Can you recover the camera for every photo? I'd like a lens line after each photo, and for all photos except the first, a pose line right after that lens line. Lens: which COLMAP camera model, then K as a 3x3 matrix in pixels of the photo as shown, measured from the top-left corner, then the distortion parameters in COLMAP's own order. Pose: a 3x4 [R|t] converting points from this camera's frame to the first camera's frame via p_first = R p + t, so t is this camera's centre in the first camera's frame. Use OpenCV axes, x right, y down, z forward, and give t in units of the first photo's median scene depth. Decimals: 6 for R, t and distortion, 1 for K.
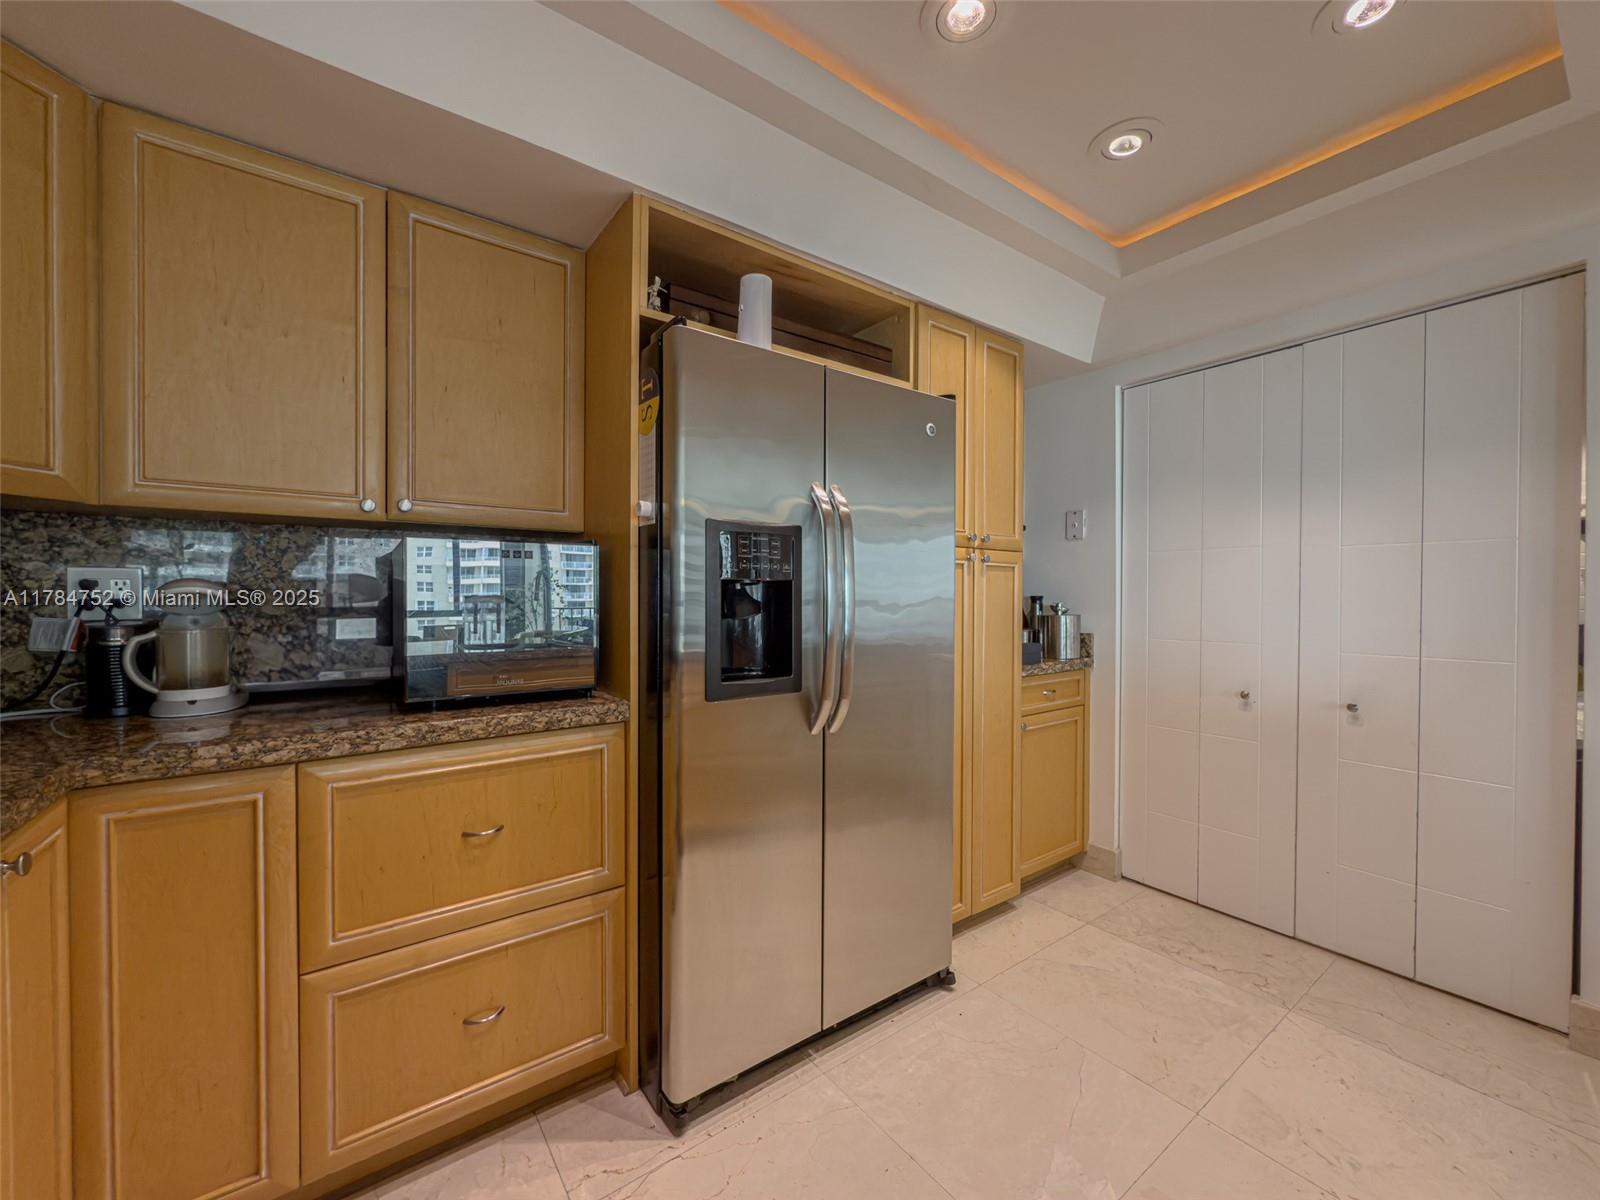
lens RADIAL K [[642.3, 0, 804.8], [0, 642.3, 600.6], [0, 0, 1]] dist [-0.003032, 0.000130]
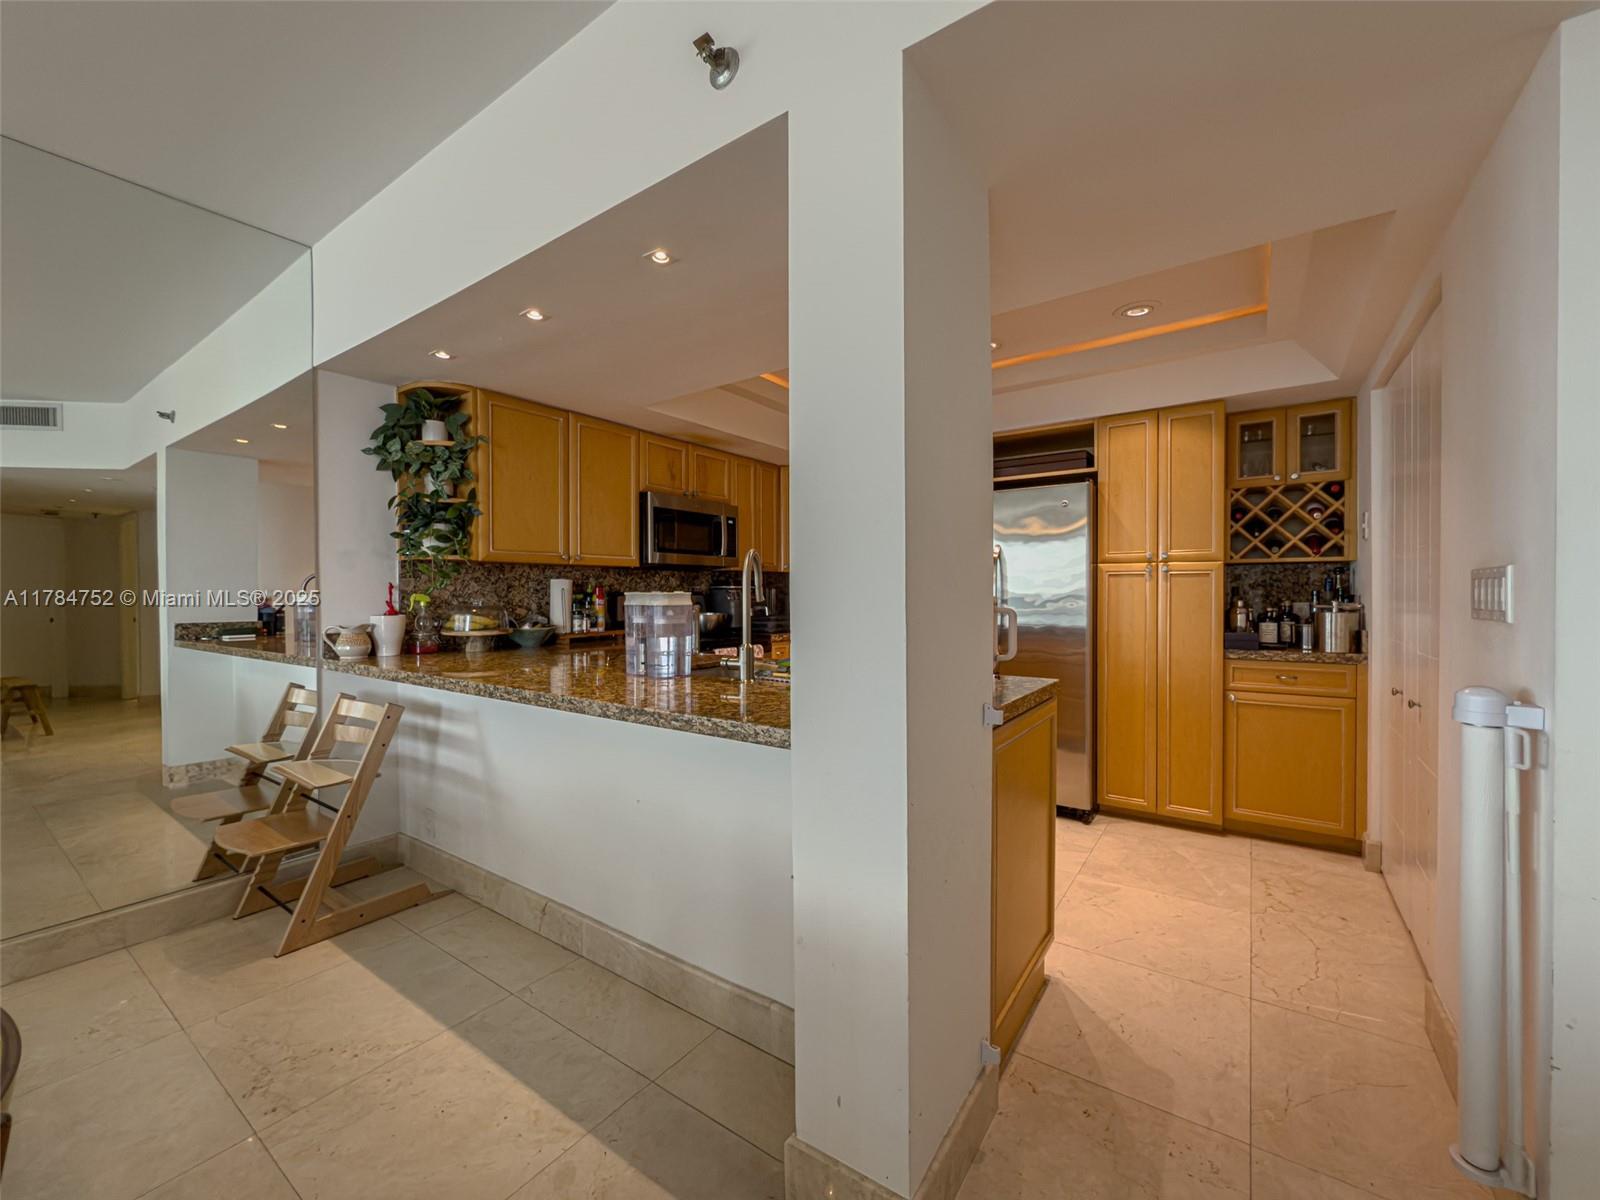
lens RADIAL K [[642.3, 0, 804.8], [0, 642.3, 600.6], [0, 0, 1]] dist [-0.003032, 0.000130]
pose [[0.313355, 0.008690, -0.949596, 1.438212], [-0.000951, 0.999960, 0.008837, -0.007128], [0.949636, -0.001866, 0.313351, -0.227597]]
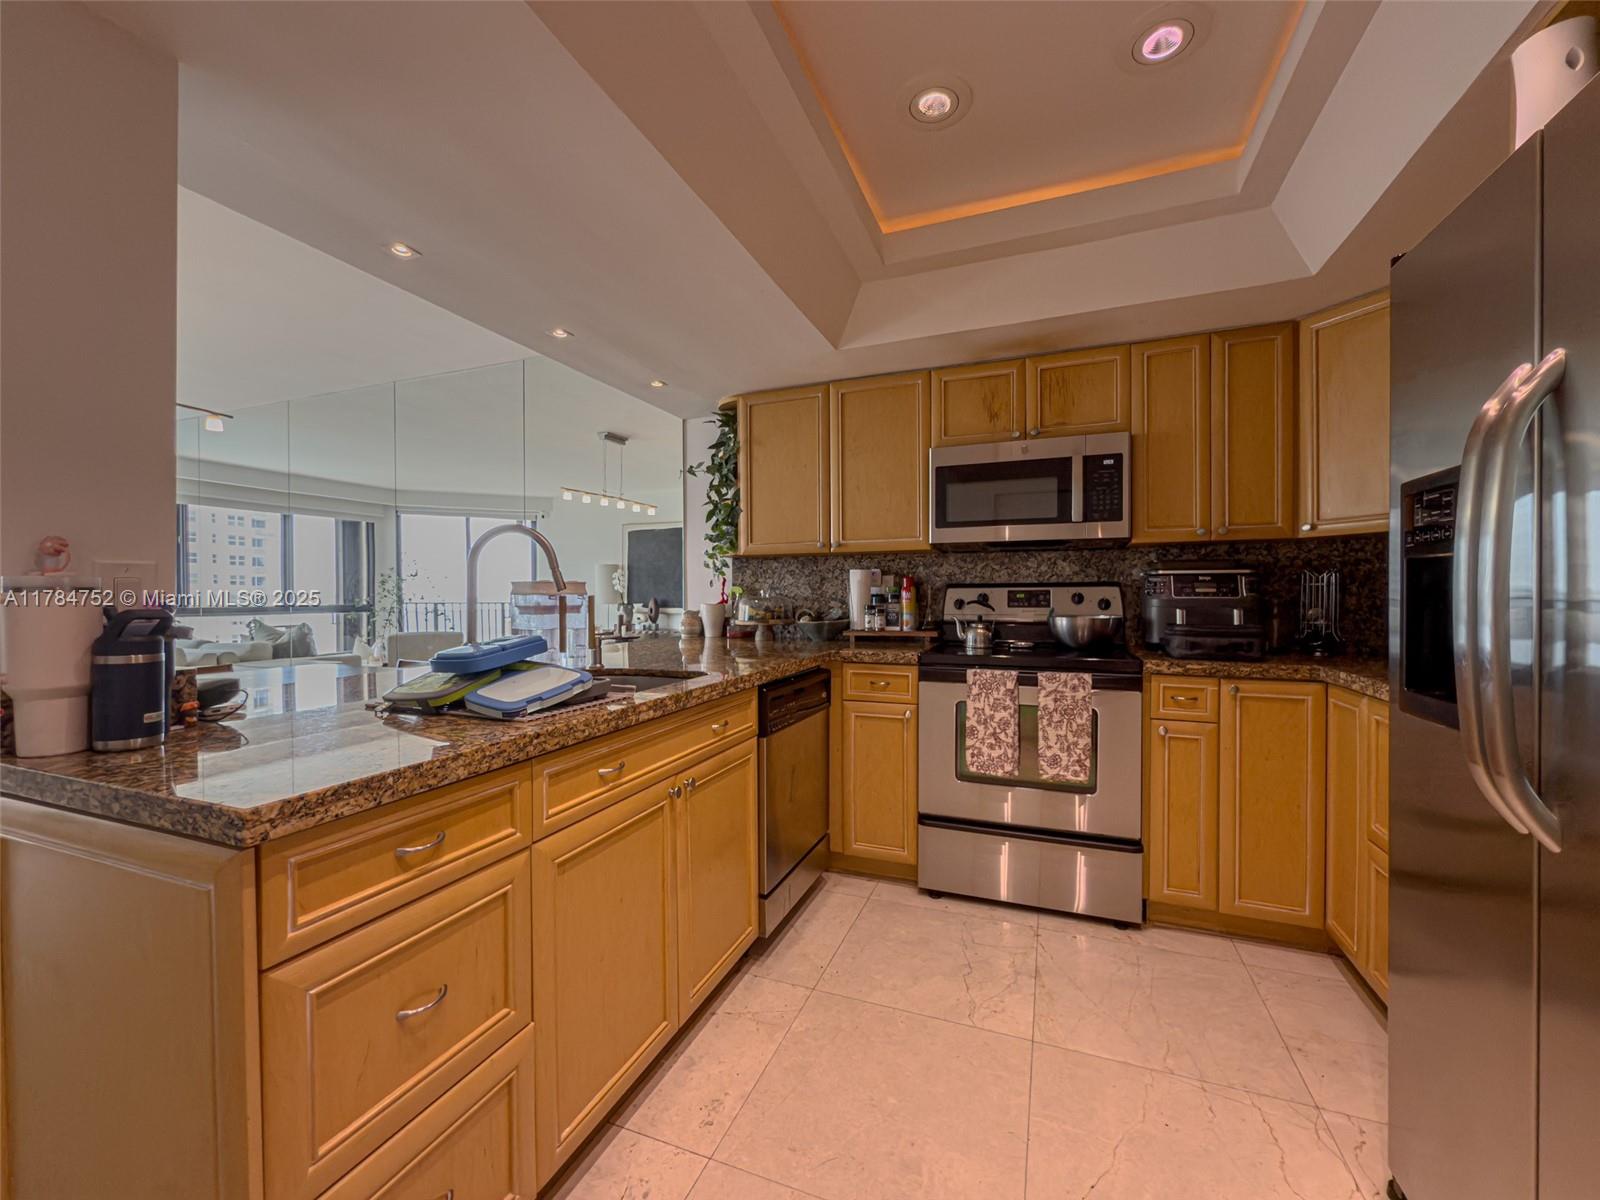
lens RADIAL K [[642.3, 0, 804.8], [0, 642.3, 600.6], [0, 0, 1]] dist [-0.003032, 0.000130]
pose [[-0.848451, 0.004632, -0.529253, 0.598517], [-0.002927, 0.999905, 0.013443, 0.004831], [0.529265, 0.012955, -0.848358, 0.838243]]
